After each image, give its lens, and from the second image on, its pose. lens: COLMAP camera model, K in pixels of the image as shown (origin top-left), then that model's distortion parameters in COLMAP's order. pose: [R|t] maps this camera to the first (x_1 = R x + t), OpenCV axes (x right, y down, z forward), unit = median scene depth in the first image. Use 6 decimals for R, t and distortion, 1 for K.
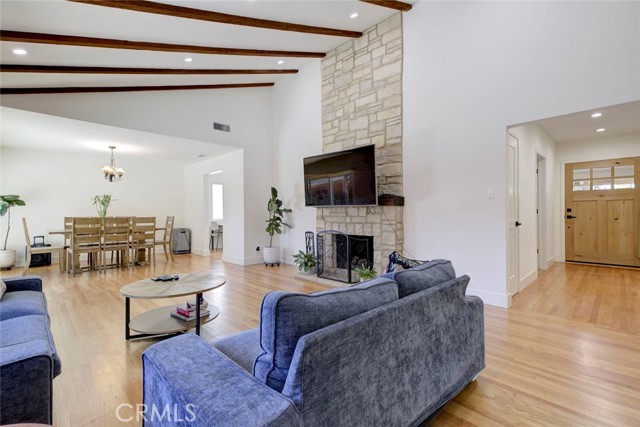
lens RADIAL K [[286.6, 0, 315.9], [0, 286.6, 213.0], [0, 0, 1]] dist [0.027903, -0.009930]
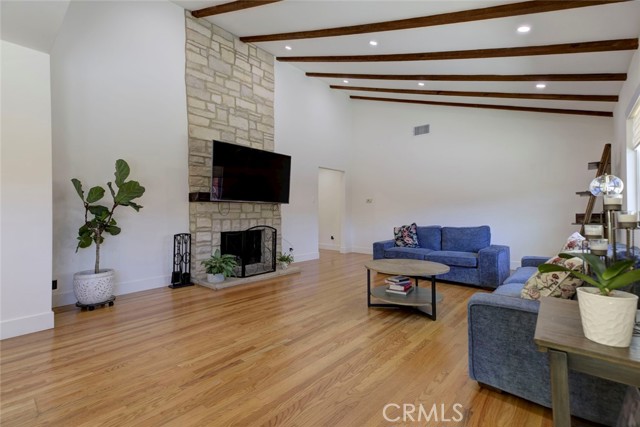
lens RADIAL K [[286.6, 0, 315.9], [0, 286.6, 213.0], [0, 0, 1]] dist [0.027903, -0.009930]
pose [[-0.068114, 0.007072, 0.997652, -0.757485], [0.002600, 0.999973, -0.006911, 0.017572], [-0.997674, 0.002123, -0.068131, 0.672514]]
